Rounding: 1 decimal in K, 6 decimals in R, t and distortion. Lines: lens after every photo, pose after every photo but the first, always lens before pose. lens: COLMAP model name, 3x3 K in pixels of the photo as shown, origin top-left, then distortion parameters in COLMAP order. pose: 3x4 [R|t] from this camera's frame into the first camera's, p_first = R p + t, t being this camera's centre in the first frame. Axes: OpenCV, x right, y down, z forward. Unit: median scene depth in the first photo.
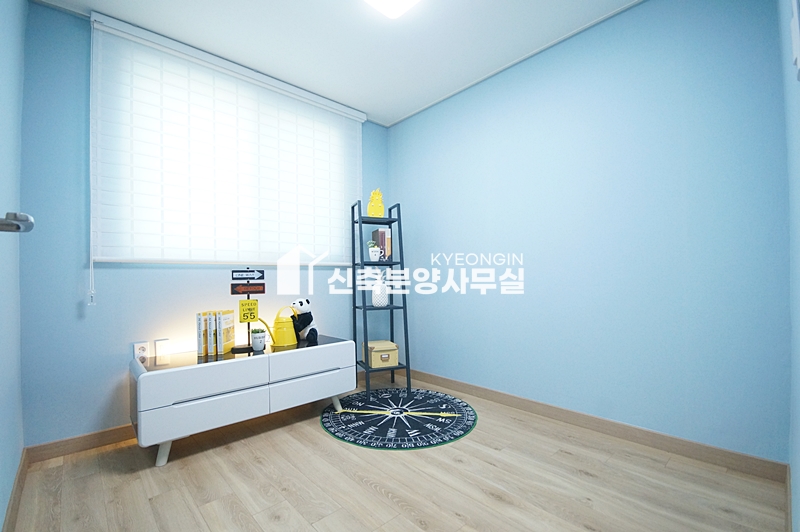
lens RADIAL K [[346.3, 0, 397.6], [0, 346.3, 278.6], [0, 0, 1]] dist [0.018810, -0.018914]
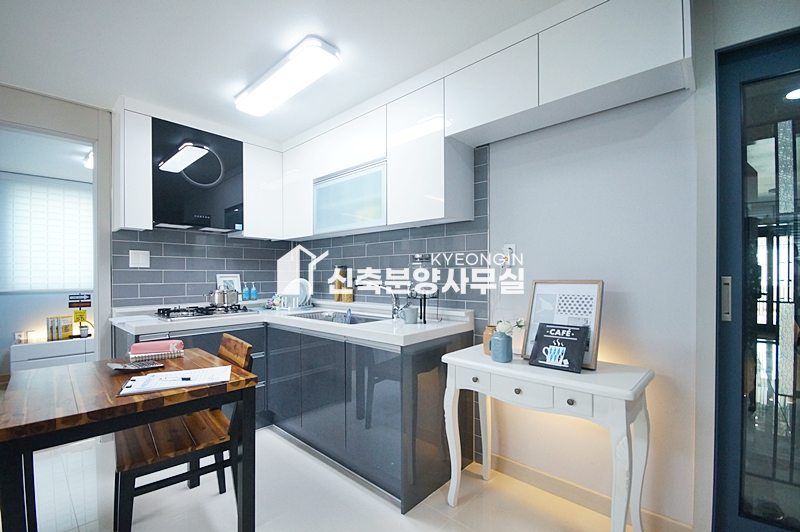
lens RADIAL K [[346.3, 0, 397.6], [0, 346.3, 278.6], [0, 0, 1]] dist [0.018810, -0.018914]
pose [[0.996803, 0.010685, 0.079182, 1.223647], [-0.011513, 0.999884, 0.010005, -0.161849], [-0.079066, -0.010885, 0.996810, -1.092260]]
